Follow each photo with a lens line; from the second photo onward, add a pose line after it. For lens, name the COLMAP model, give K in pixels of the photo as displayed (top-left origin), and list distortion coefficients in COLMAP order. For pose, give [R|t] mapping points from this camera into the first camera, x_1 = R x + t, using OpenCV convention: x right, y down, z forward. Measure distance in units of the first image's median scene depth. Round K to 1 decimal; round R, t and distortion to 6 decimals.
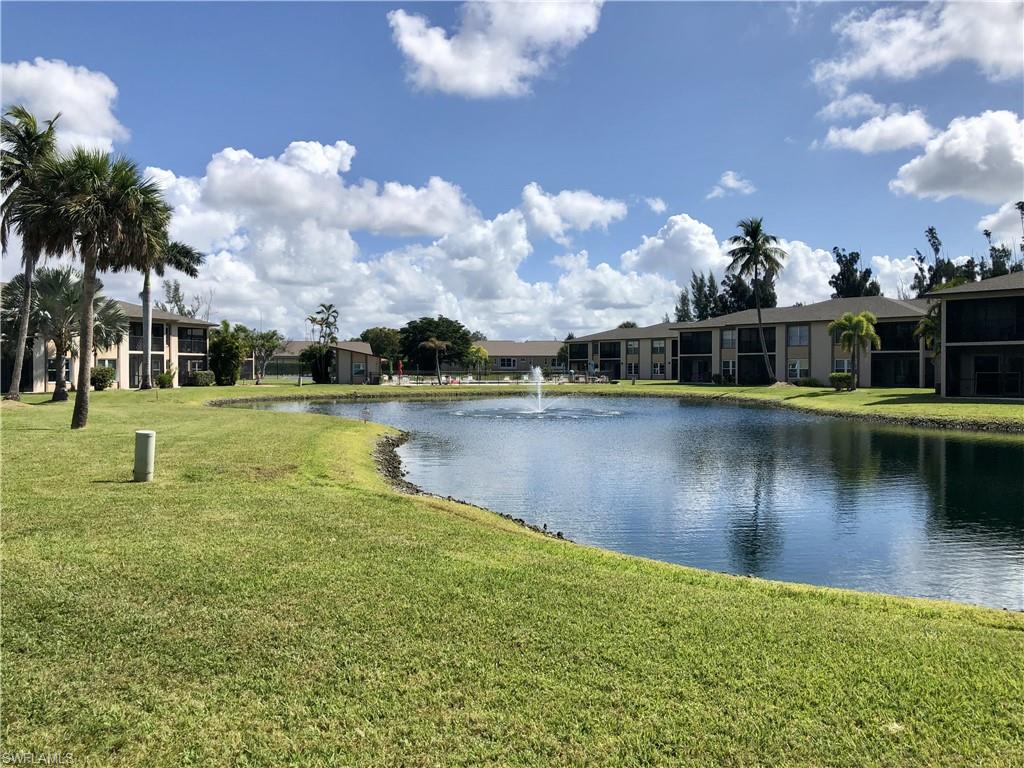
lens RADIAL K [[840.8, 0, 511.4], [0, 840.8, 379.8], [0, 0, 1]] dist [0.054612, -0.068124]
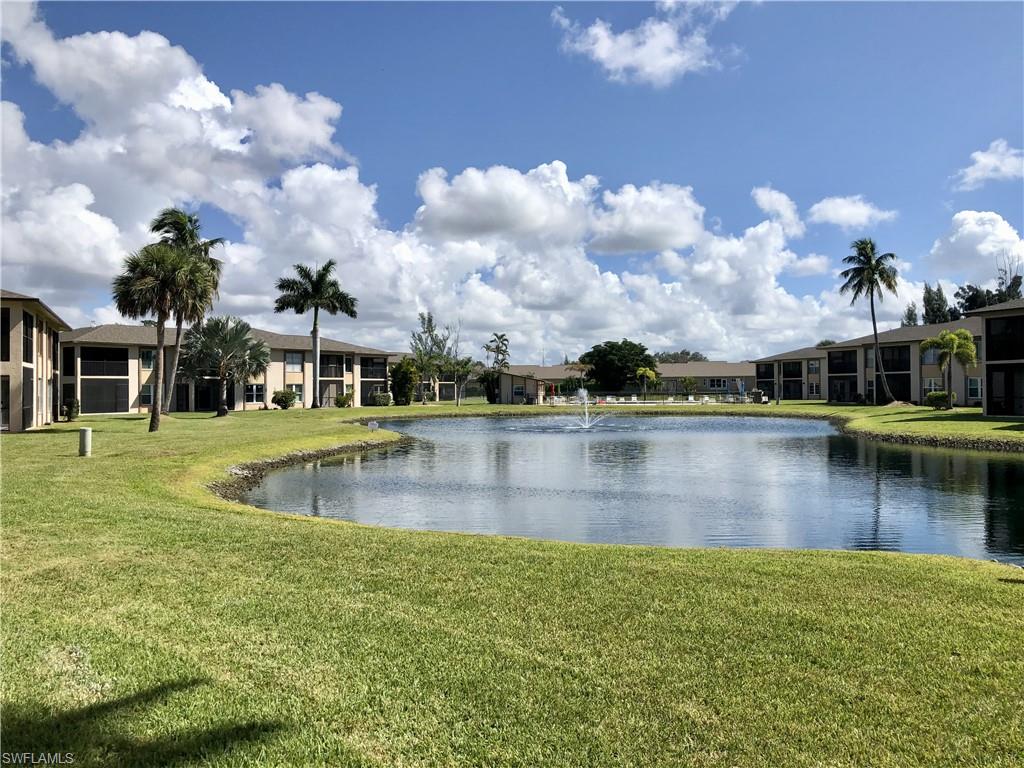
lens RADIAL K [[840.8, 0, 511.4], [0, 840.8, 379.8], [0, 0, 1]] dist [0.054612, -0.068124]
pose [[0.949643, -0.009917, -0.313176, 0.158653], [0.002005, 0.999671, -0.025573, 0.001270], [0.313326, 0.023658, 0.949351, -0.065614]]
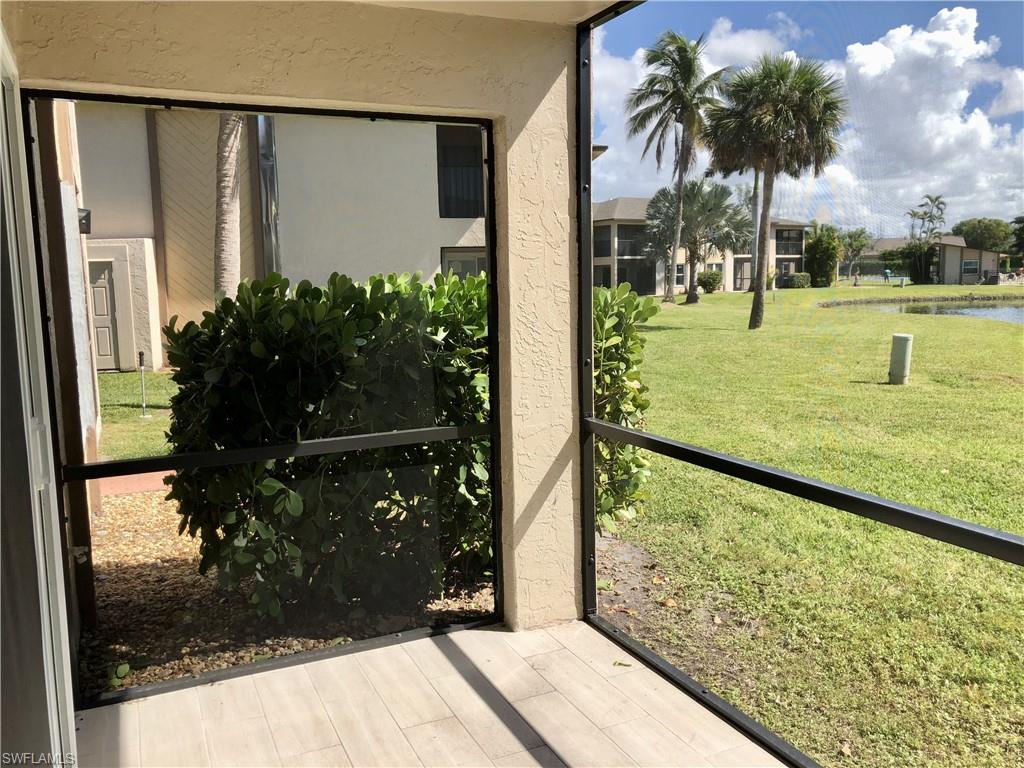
lens RADIAL K [[842.5, 0, 507.1], [0, 842.5, 377.5], [0, 0, 1]] dist [0.025432, 0.003224]
pose [[0.802321, 0.056772, -0.594187, -0.034673], [0.010848, 0.993915, 0.109611, -0.000621], [0.596794, -0.094389, 0.796823, -0.013335]]
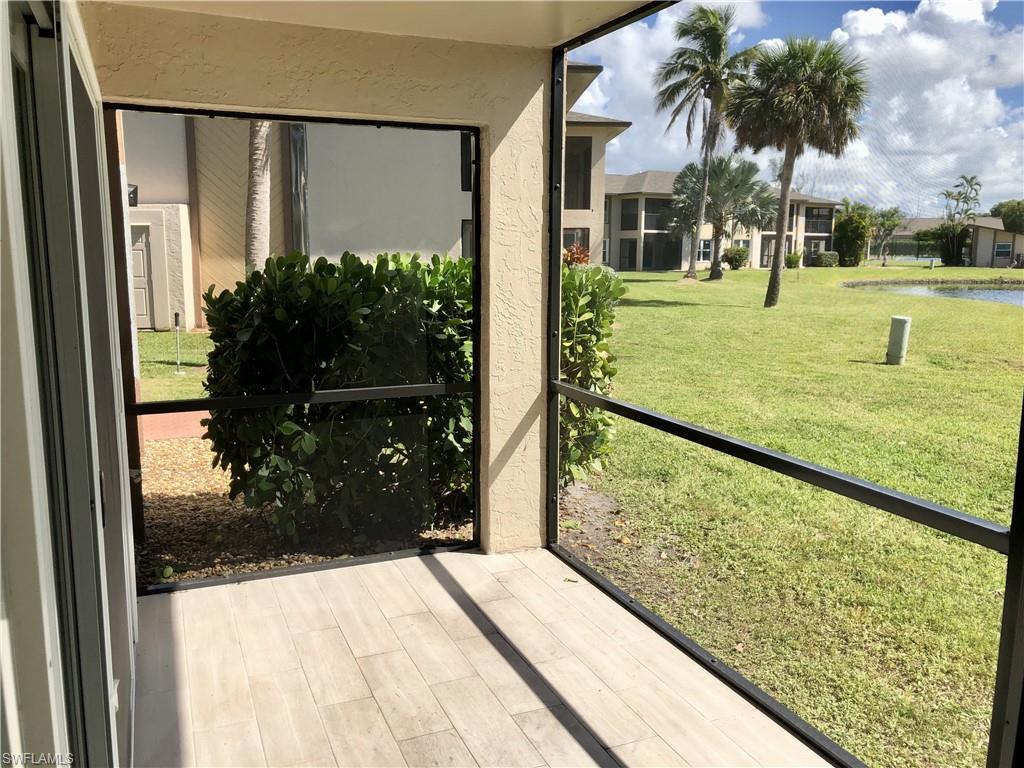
lens RADIAL K [[840.8, 0, 511.4], [0, 840.8, 379.8], [0, 0, 1]] dist [0.054612, -0.068124]
pose [[0.784364, 0.103419, -0.611619, -0.027002], [-0.015724, 0.989002, 0.147065, -0.001398], [0.620102, -0.105736, 0.777363, -0.018635]]
